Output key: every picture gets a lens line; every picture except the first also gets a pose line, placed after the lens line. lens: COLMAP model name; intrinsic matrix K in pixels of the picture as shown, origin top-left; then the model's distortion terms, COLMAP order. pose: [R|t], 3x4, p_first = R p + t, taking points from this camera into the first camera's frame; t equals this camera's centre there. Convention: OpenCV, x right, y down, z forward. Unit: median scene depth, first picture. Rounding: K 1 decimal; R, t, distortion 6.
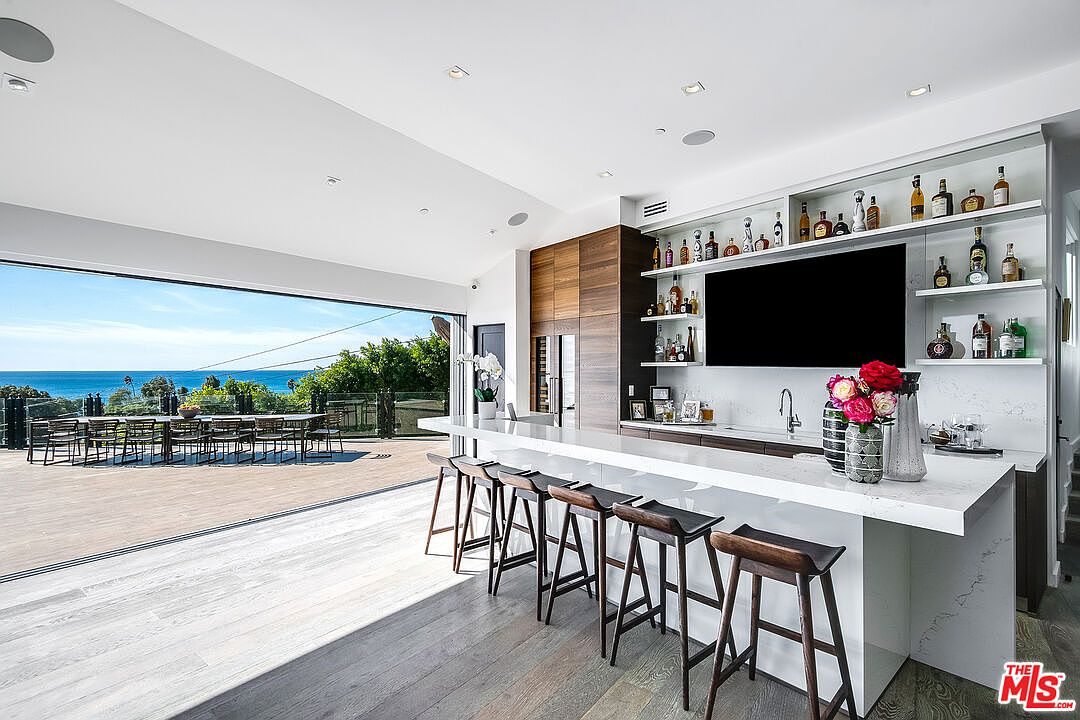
lens RADIAL K [[502.8, 0, 540.0], [0, 502.8, 360.0], [0, 0, 1]] dist [0.012488, -0.007273]
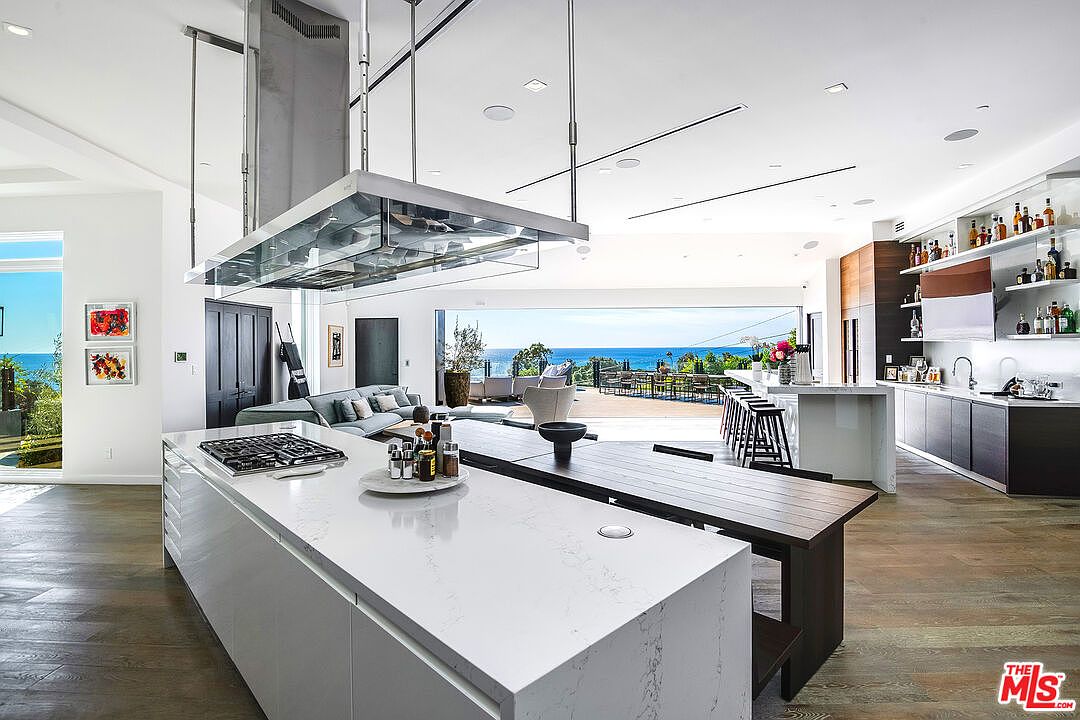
lens RADIAL K [[502.8, 0, 540.0], [0, 502.8, 360.0], [0, 0, 1]] dist [0.012488, -0.007273]
pose [[0.592694, 0.000786, -0.805428, 0.754339], [0.047721, 0.998208, 0.036091, -0.033861], [0.804013, -0.059826, 0.591594, -0.615769]]
